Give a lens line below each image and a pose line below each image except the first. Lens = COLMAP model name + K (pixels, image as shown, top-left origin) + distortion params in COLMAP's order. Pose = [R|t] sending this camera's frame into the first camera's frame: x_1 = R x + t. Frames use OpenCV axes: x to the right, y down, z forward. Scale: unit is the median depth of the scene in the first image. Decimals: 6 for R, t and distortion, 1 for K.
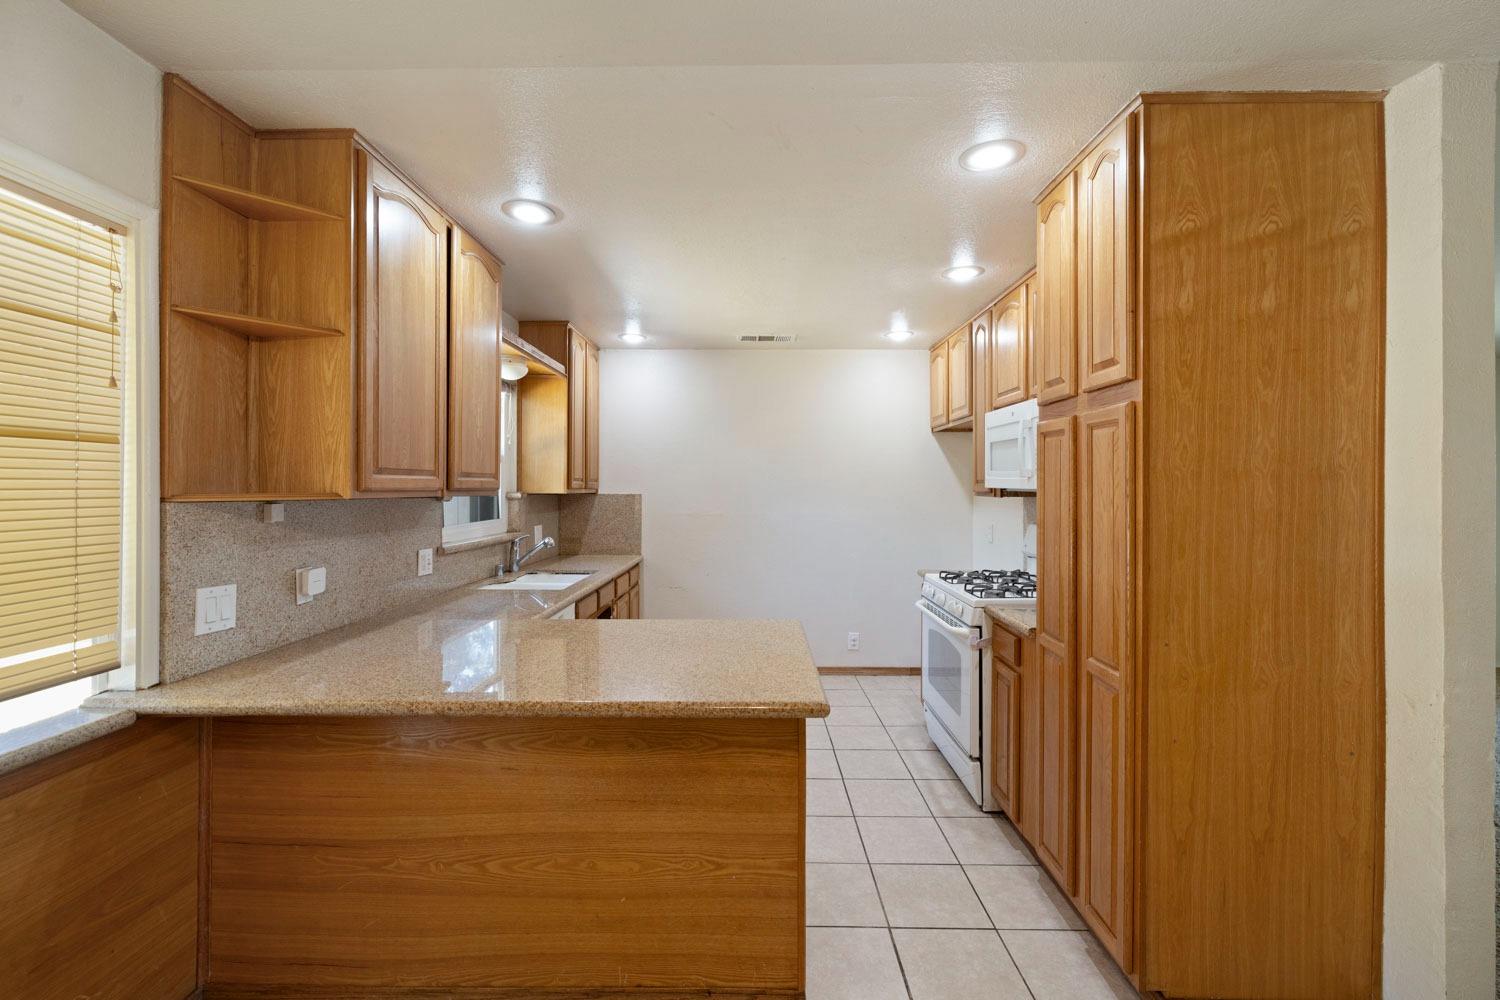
lens RADIAL K [[632.9, 0, 746.5], [0, 632.9, 482.2], [0, 0, 1]] dist [0.002414, -0.000235]
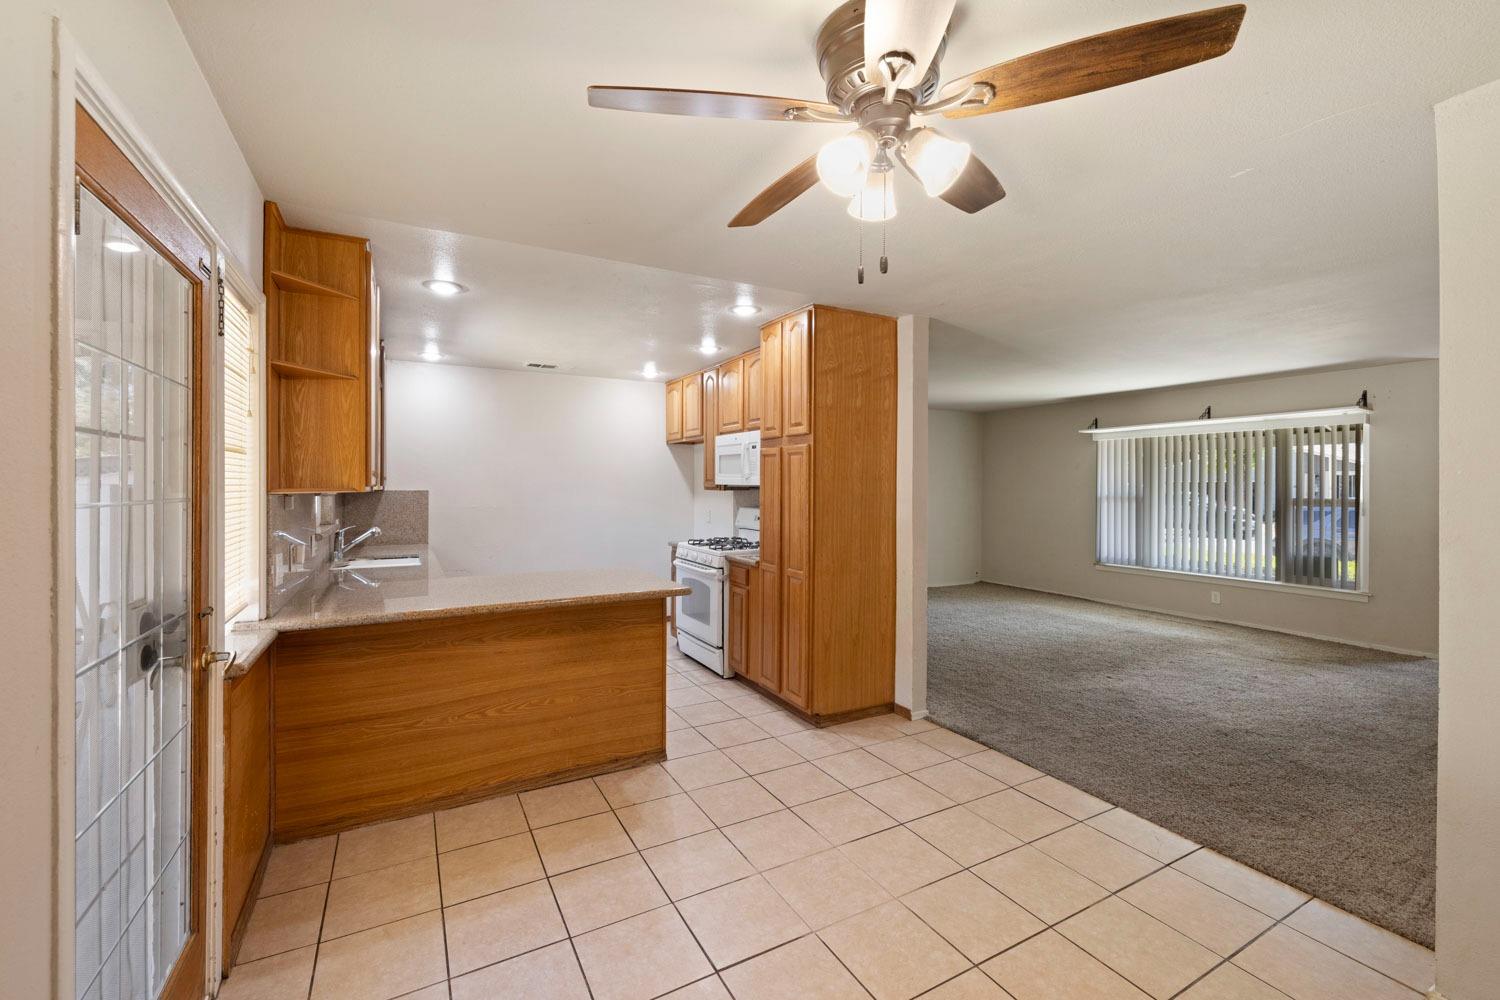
lens RADIAL K [[632.9, 0, 747.6], [0, 632.9, 486.6], [0, 0, 1]] dist [0.002414, -0.000235]
pose [[0.872115, -0.002595, 0.489294, -0.609980], [-0.002946, 0.999940, 0.010555, -0.004745], [-0.489292, -0.010646, 0.872055, -0.755428]]
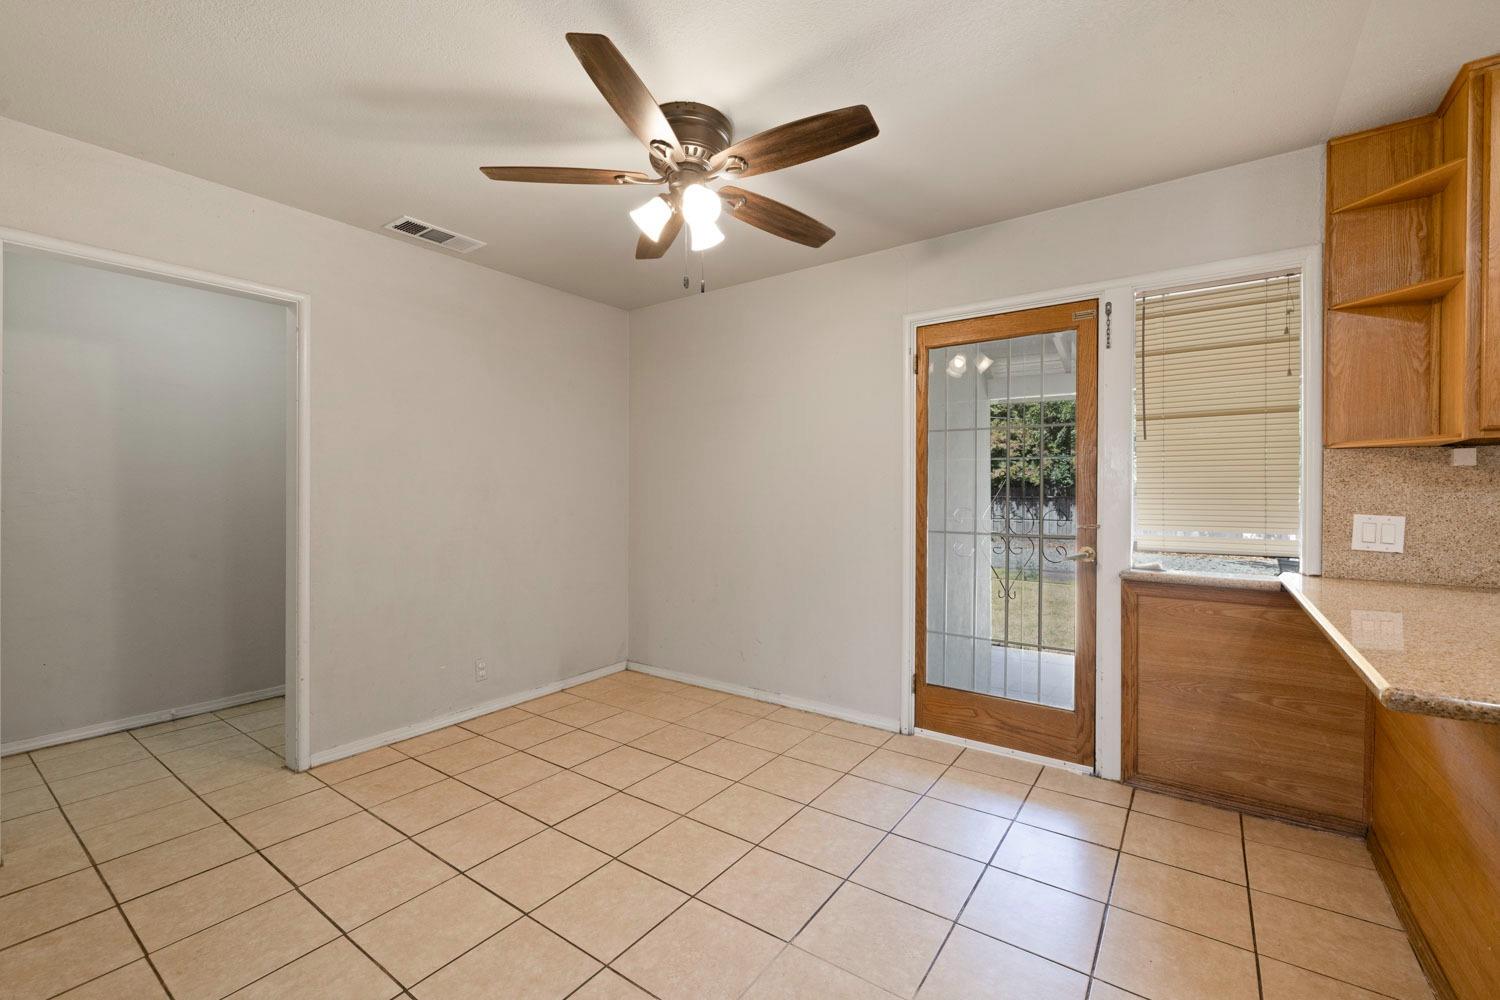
lens RADIAL K [[632.9, 0, 754.4], [0, 632.9, 494.5], [0, 0, 1]] dist [0.002414, -0.000235]
pose [[-0.572057, 0.009515, -0.820158, 0.884246], [0.006311, 0.999954, 0.007199, 0.104989], [0.820189, -0.001058, -0.572091, 0.697690]]
